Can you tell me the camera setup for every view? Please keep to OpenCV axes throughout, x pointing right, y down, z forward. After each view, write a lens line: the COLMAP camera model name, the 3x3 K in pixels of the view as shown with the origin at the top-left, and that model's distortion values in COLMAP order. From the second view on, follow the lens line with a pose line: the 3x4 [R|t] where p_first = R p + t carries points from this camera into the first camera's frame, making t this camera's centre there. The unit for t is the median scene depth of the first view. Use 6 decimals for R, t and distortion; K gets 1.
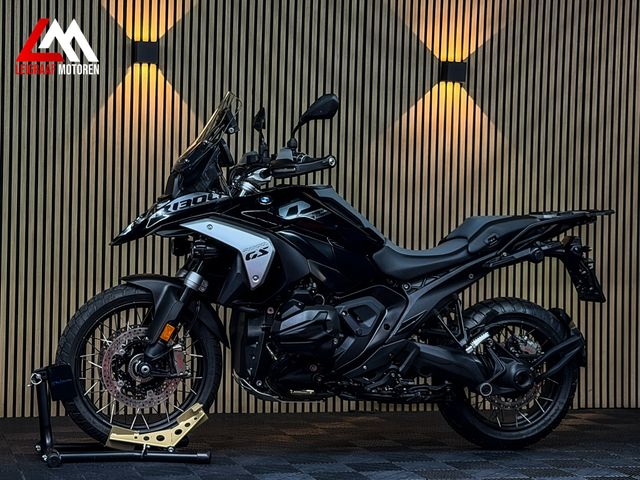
lens RADIAL K [[1436.2, 0, 320.0], [0, 1436.2, 240.0], [0, 0, 1]] dist [0.205524, 0.212529]
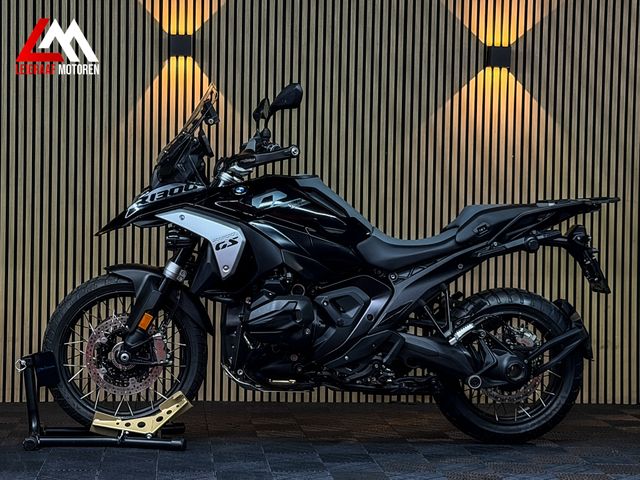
lens RADIAL K [[1436.2, 0, 320.0], [0, 1436.2, 240.0], [0, 0, 1]] dist [0.205524, 0.212529]
pose [[0.984036, -0.001979, -0.177960, 0.188623], [0.003354, 0.999967, 0.007430, -0.000317], [0.177939, -0.007908, 0.984010, 0.019786]]
